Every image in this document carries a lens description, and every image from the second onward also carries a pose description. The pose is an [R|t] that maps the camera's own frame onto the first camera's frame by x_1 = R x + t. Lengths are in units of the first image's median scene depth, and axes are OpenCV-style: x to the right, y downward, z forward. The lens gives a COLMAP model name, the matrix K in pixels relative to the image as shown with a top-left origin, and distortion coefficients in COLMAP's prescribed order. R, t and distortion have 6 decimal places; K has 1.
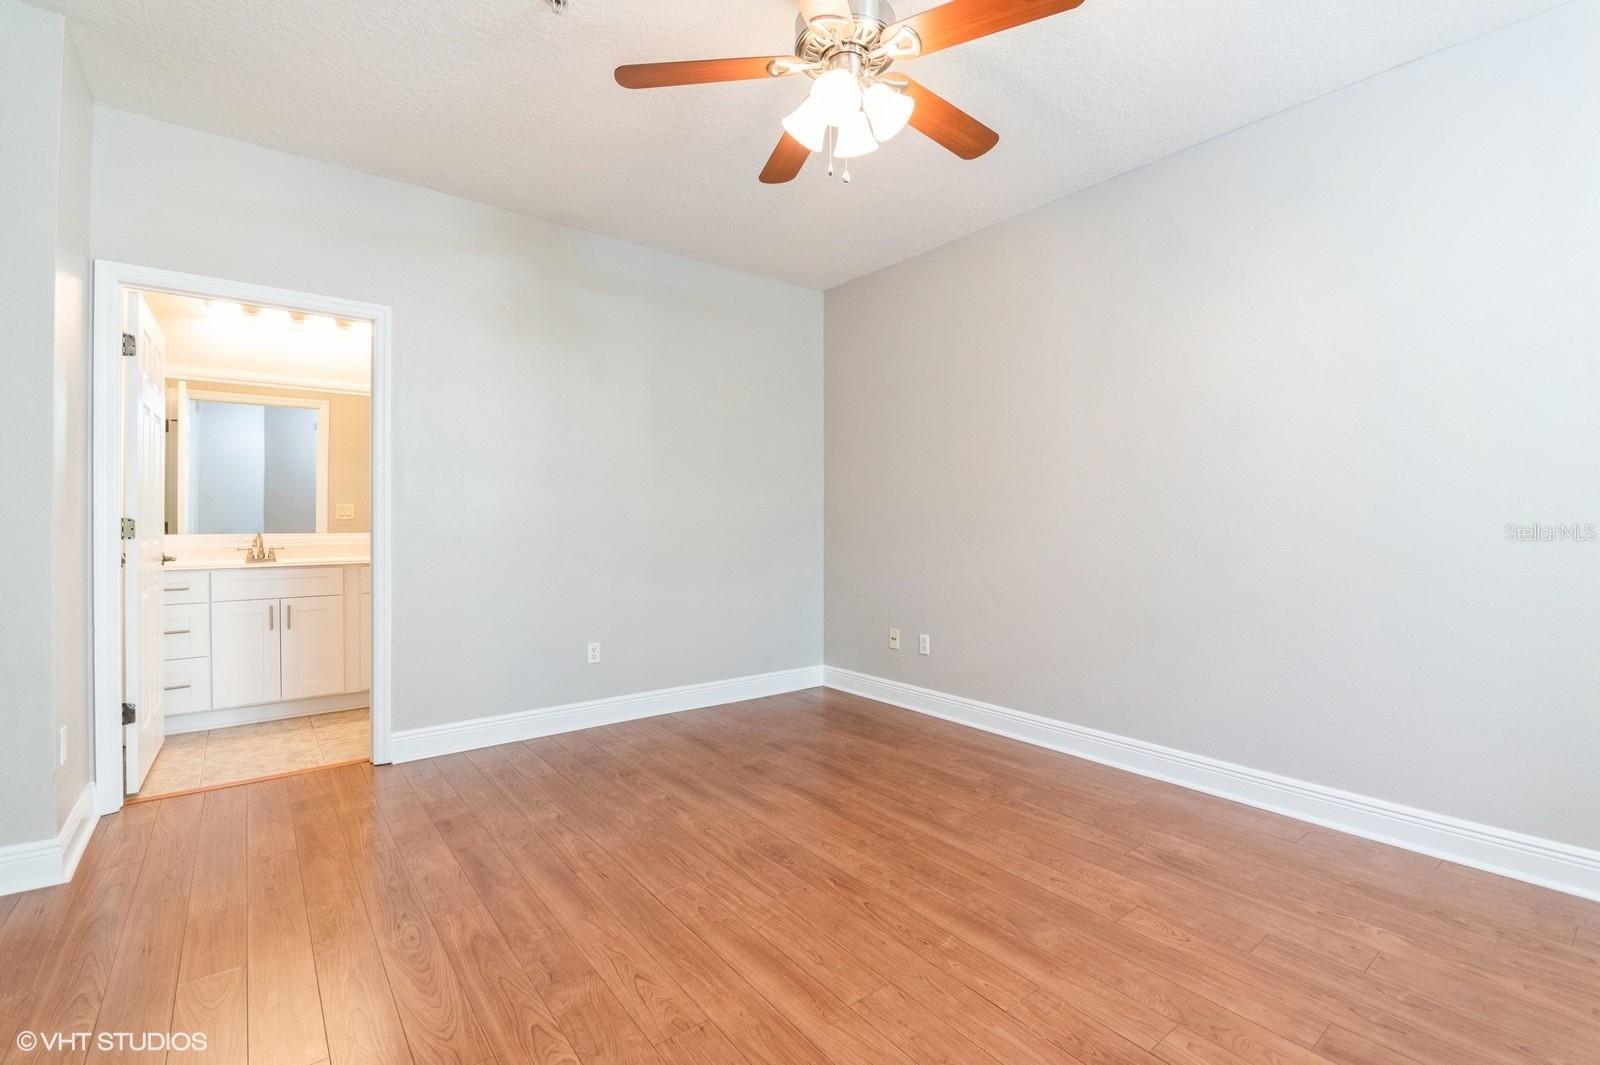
lens RADIAL K [[731.3, 0, 802.1], [0, 731.3, 530.5], [0, 0, 1]] dist [-0.012291, -0.000374]
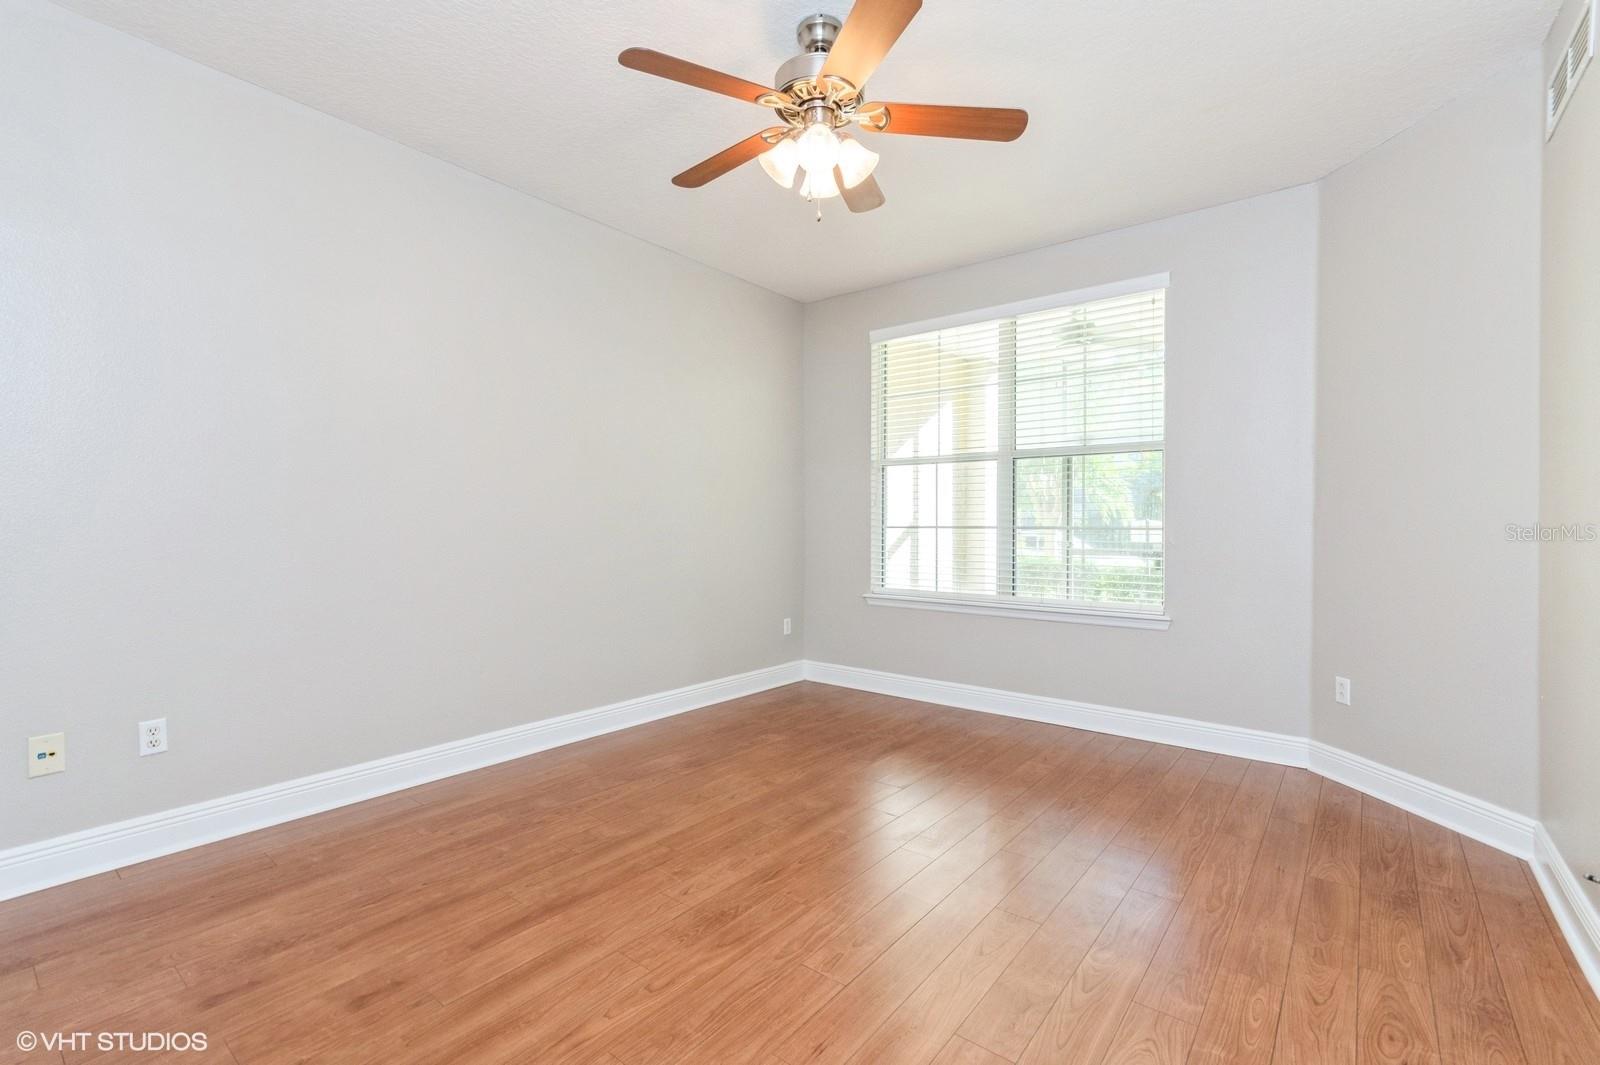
lens RADIAL K [[704.5, 0, 795.2], [0, 704.5, 522.9], [0, 0, 1]] dist [0.005887, -0.001368]
pose [[-0.247009, -0.001068, 0.969012, -0.771267], [0.003948, 0.999990, 0.002108, -0.019414], [-0.969005, 0.004346, -0.247003, 1.002680]]
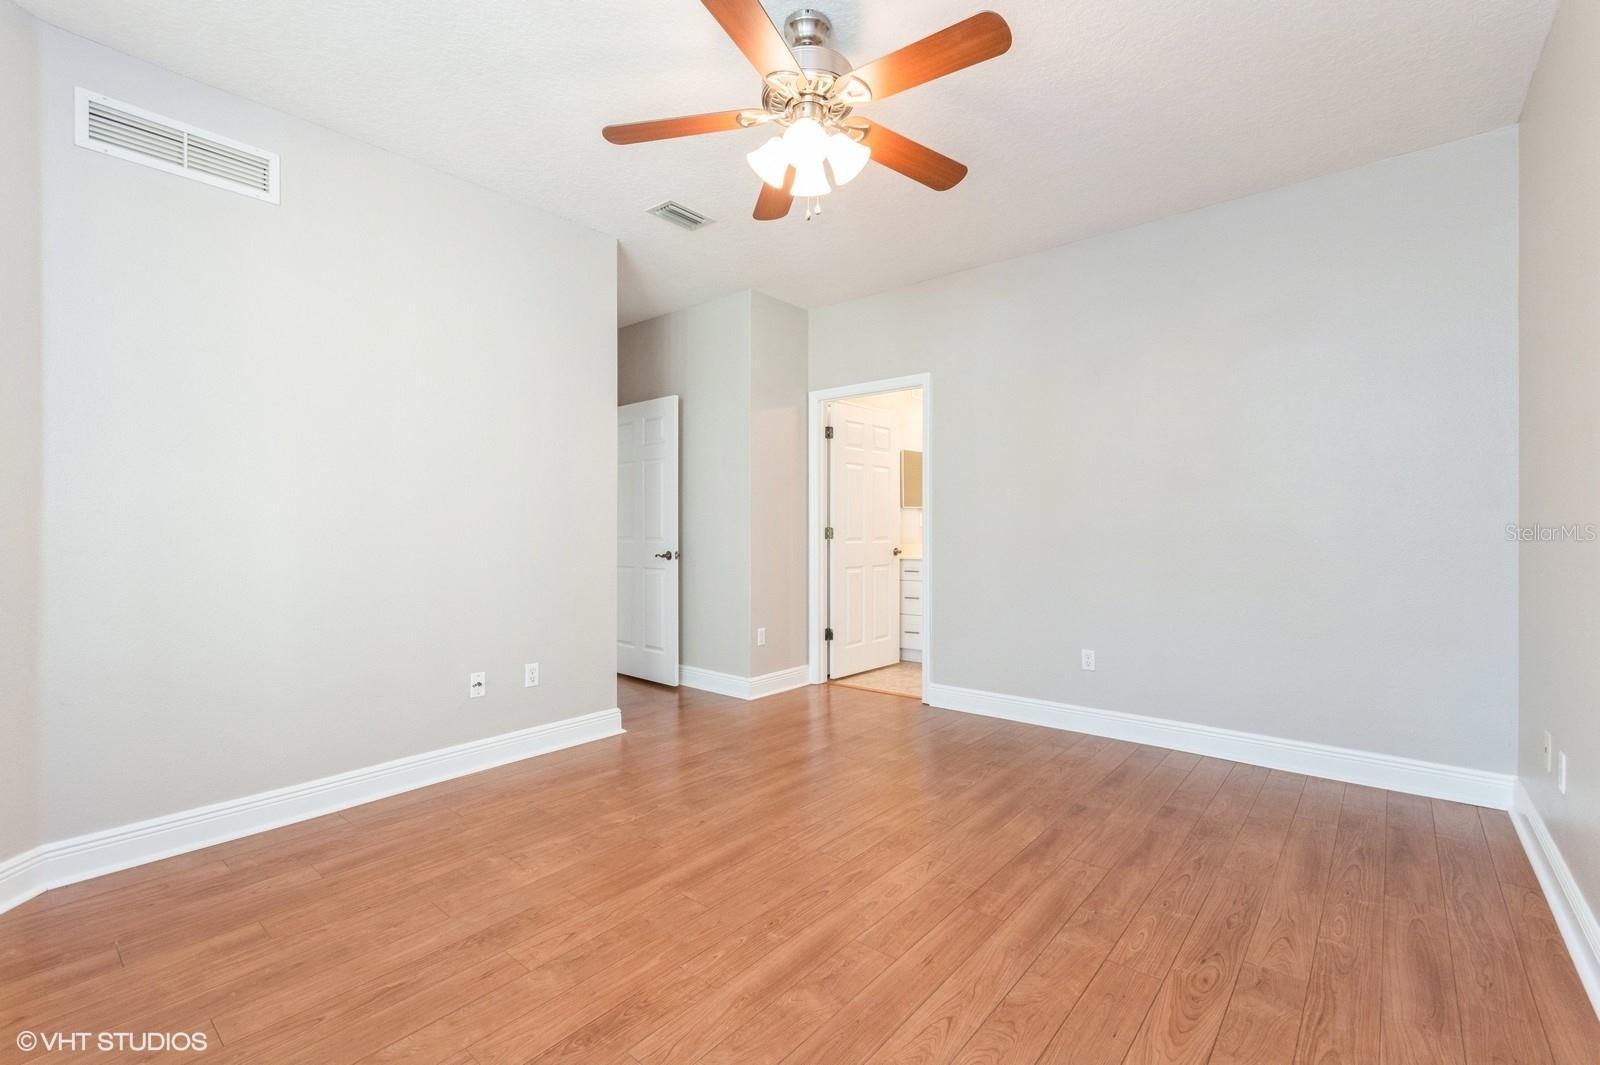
lens RADIAL K [[677.0, 0, 765.9], [0, 677.0, 532.2], [0, 0, 1]] dist [-0.000033, -0.000634]
pose [[0.172146, 0.000835, -0.985071, 0.827739], [-0.004775, 0.999989, 0.000013, -0.014310], [0.985060, 0.004702, 0.172148, 0.577997]]
